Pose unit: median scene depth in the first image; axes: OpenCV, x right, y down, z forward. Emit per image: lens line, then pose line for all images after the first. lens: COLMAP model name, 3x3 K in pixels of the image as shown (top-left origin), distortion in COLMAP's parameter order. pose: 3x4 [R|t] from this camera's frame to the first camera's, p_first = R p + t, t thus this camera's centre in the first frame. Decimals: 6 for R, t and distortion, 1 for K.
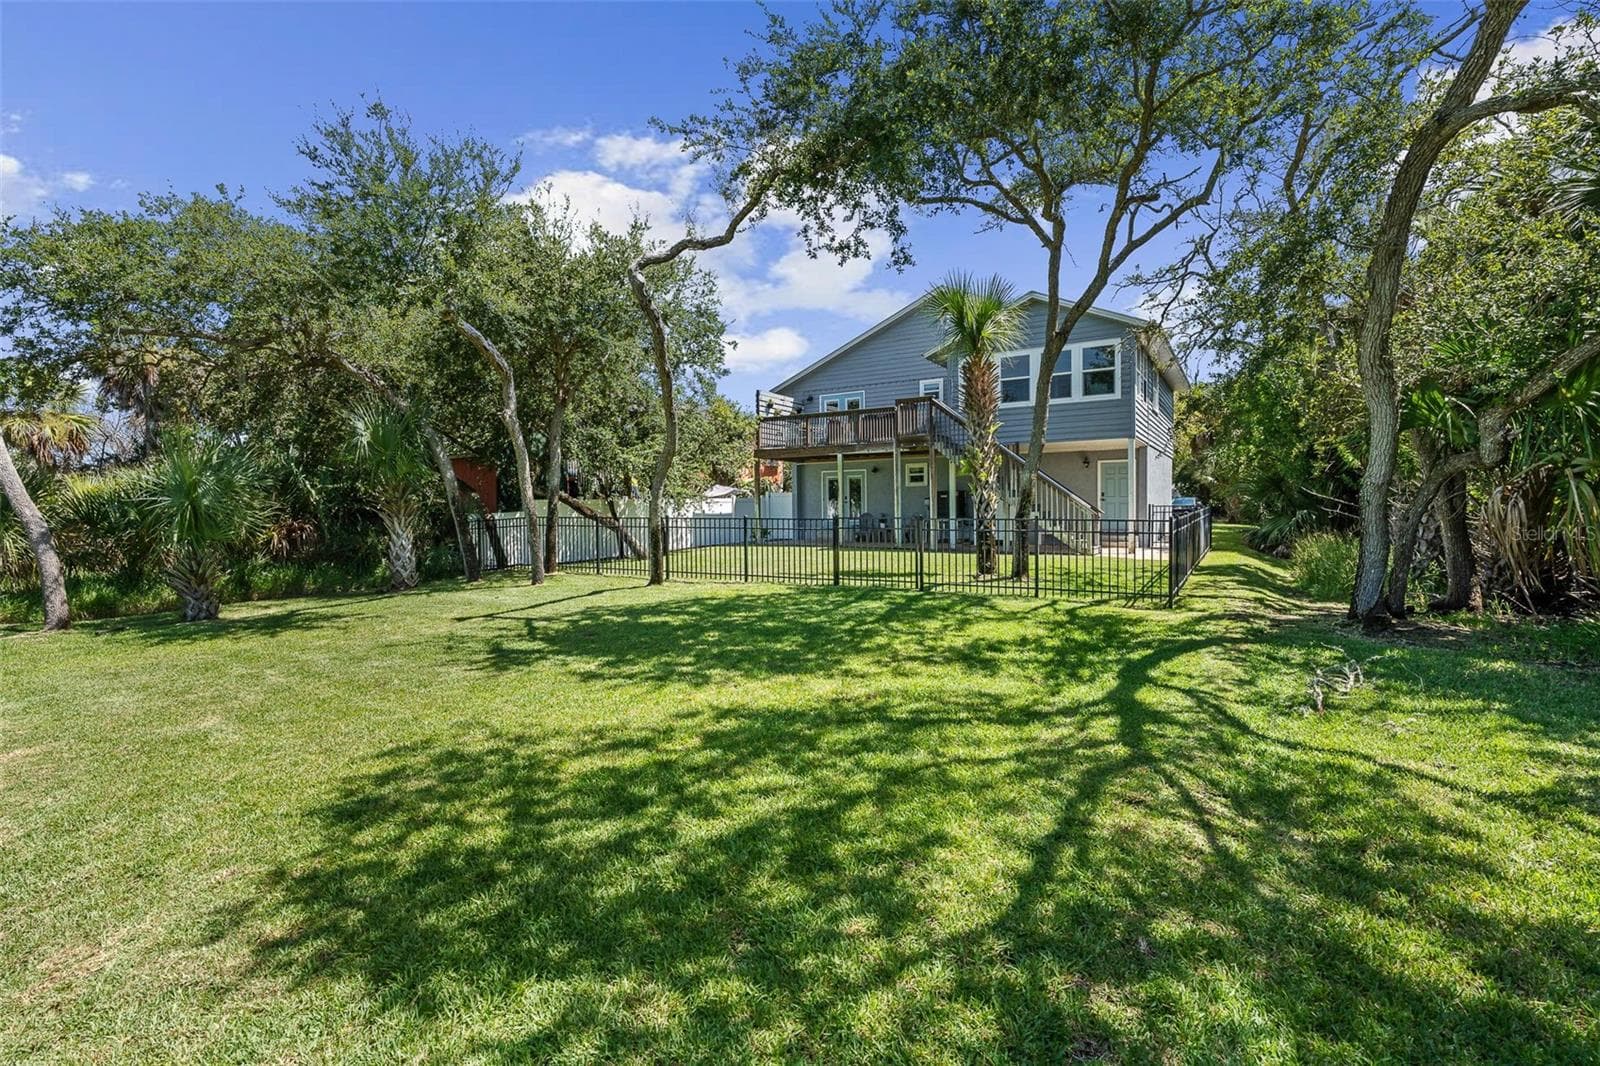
lens RADIAL K [[719.6, 0, 804.7], [0, 719.6, 542.4], [0, 0, 1]] dist [-0.006005, 0.000739]
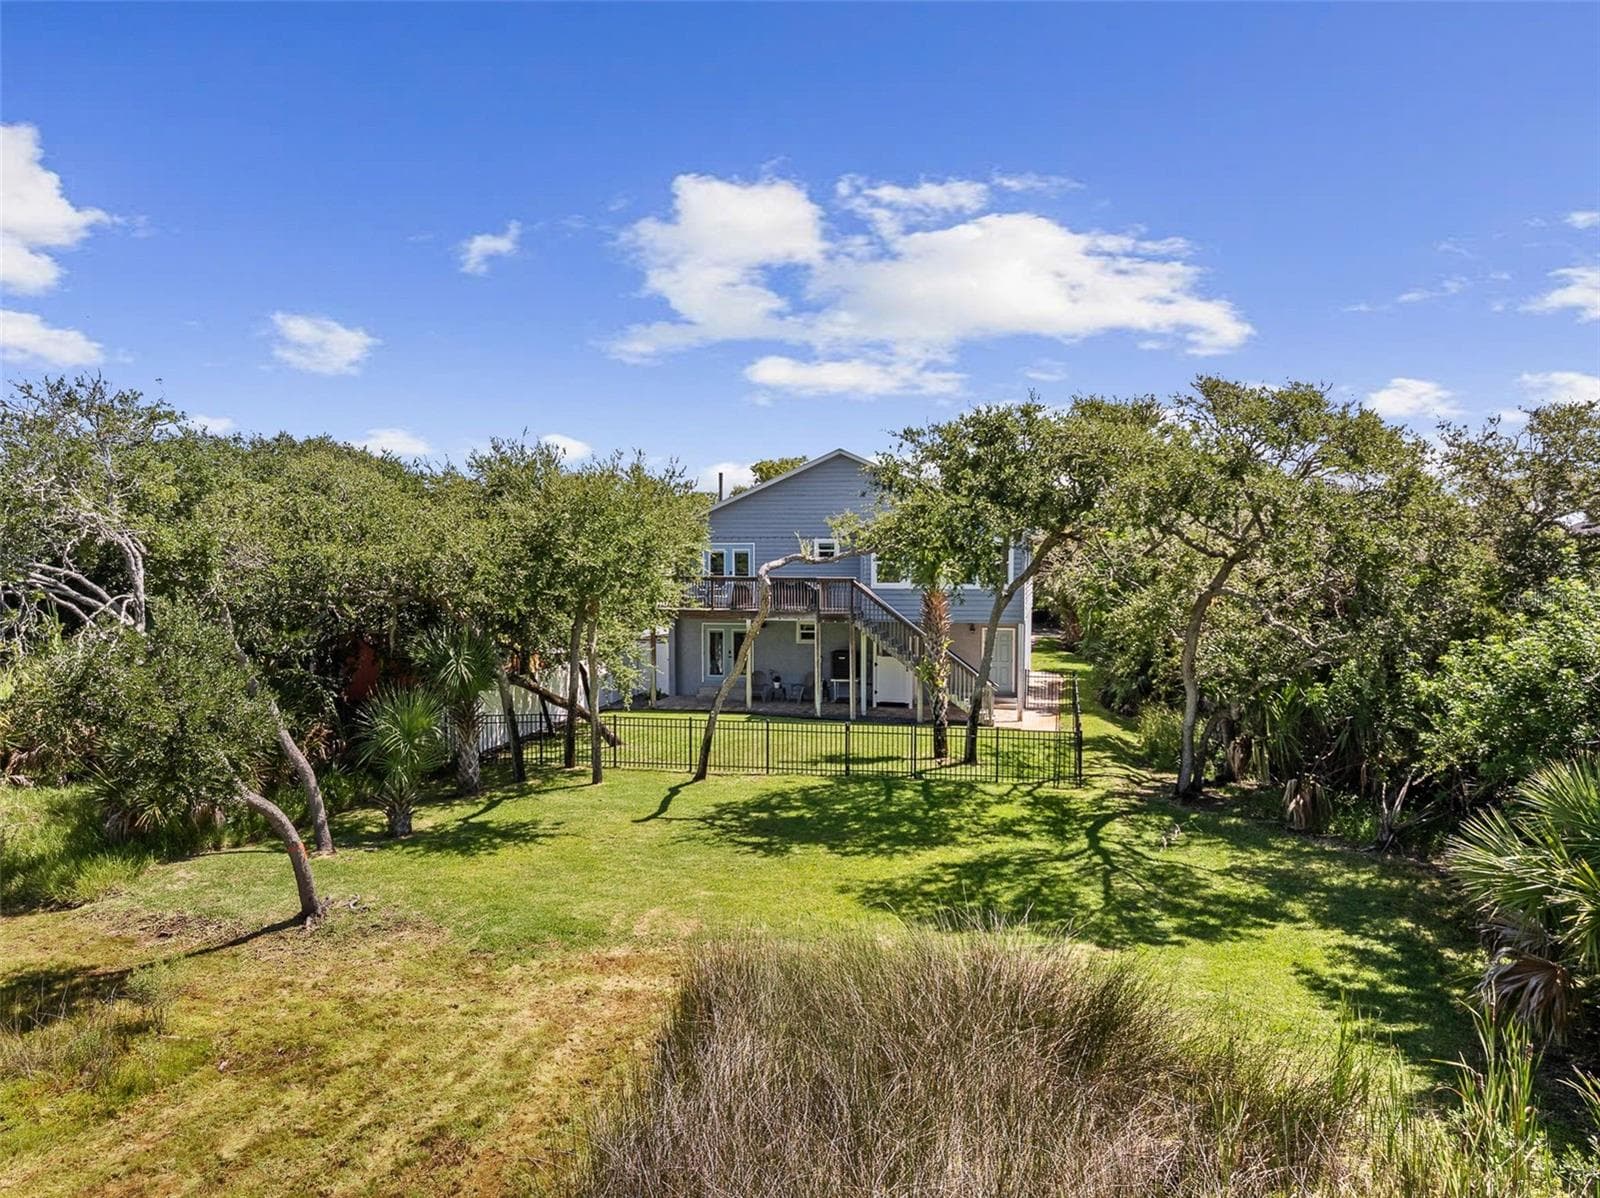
lens RADIAL K [[1131.6, 0, 797.7], [0, 1131.6, 597.7], [0, 0, 1]] dist [-0.031626, 0.003827]
pose [[0.947194, 0.004463, 0.320630, -1.968402], [0.001018, 0.999856, -0.016925, -0.634846], [-0.320659, 0.016358, 0.947053, -2.586306]]
